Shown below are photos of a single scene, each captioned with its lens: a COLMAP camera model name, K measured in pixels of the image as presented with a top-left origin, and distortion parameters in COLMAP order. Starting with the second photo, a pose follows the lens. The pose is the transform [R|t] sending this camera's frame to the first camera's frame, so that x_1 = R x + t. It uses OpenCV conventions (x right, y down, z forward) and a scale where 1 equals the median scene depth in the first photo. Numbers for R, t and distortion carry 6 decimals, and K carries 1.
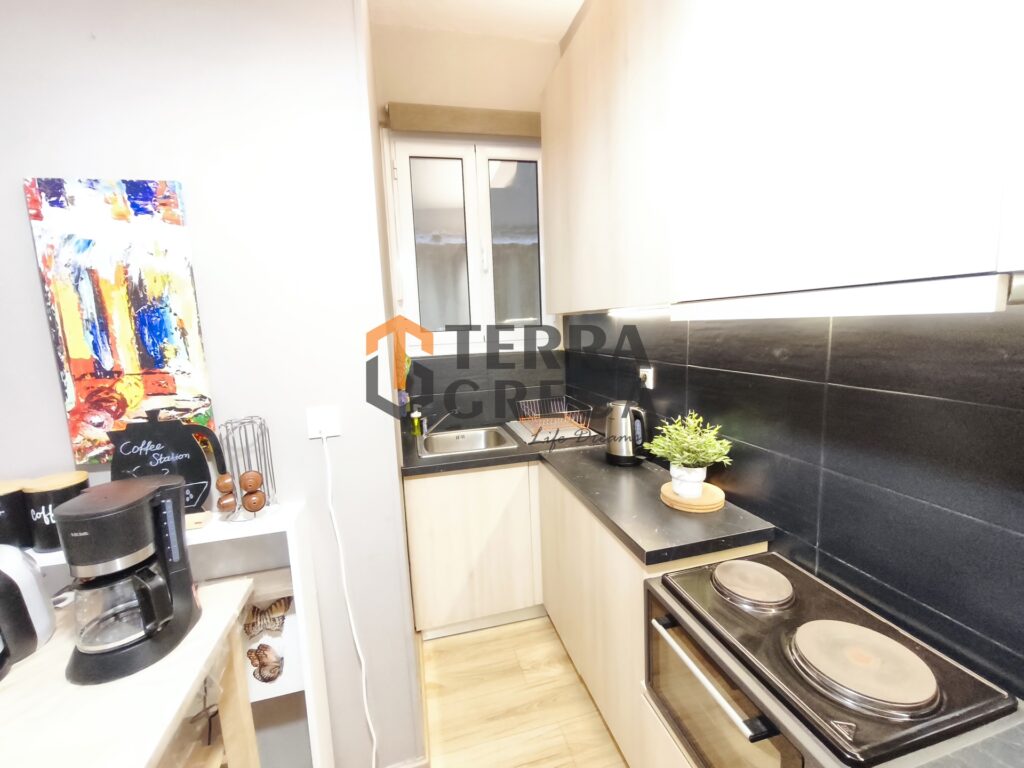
lens RADIAL K [[426.0, 0, 509.4], [0, 426.0, 381.6], [0, 0, 1]] dist [-0.007218, 0.002295]
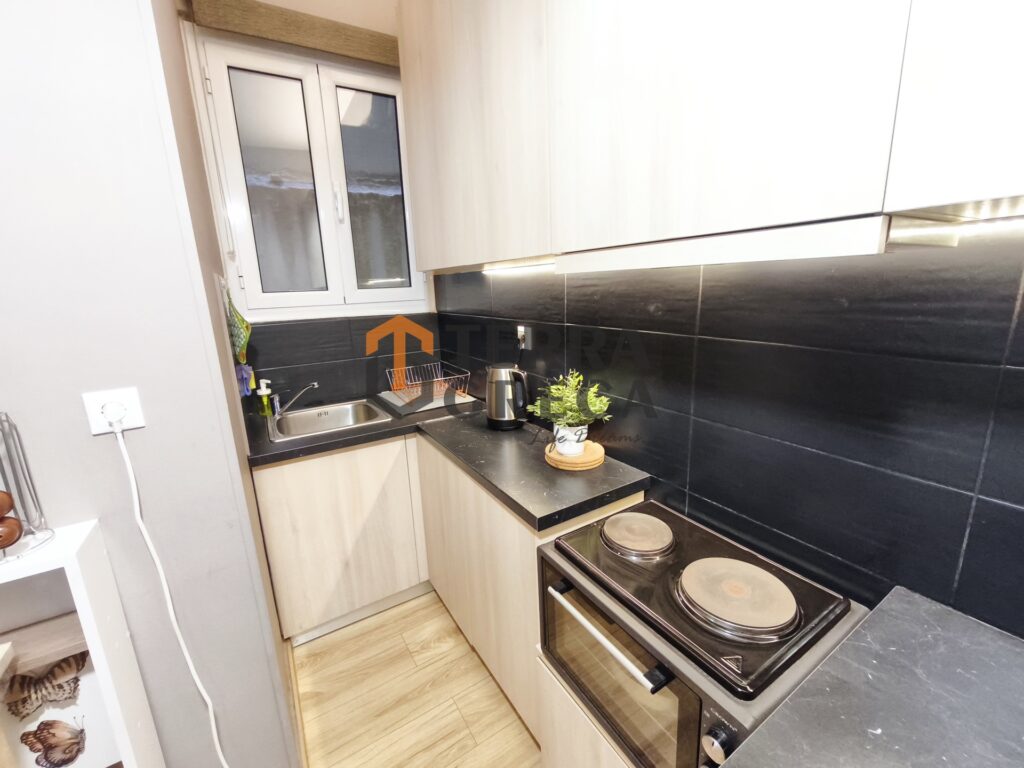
lens RADIAL K [[425.6, 0, 509.2], [0, 425.6, 379.6], [0, 0, 1]] dist [-0.003172, 0.000142]
pose [[0.954611, -0.058113, 0.292130, -0.002729], [0.036492, 0.996212, 0.078929, 0.008612], [-0.295610, -0.064687, 0.953116, 0.104090]]
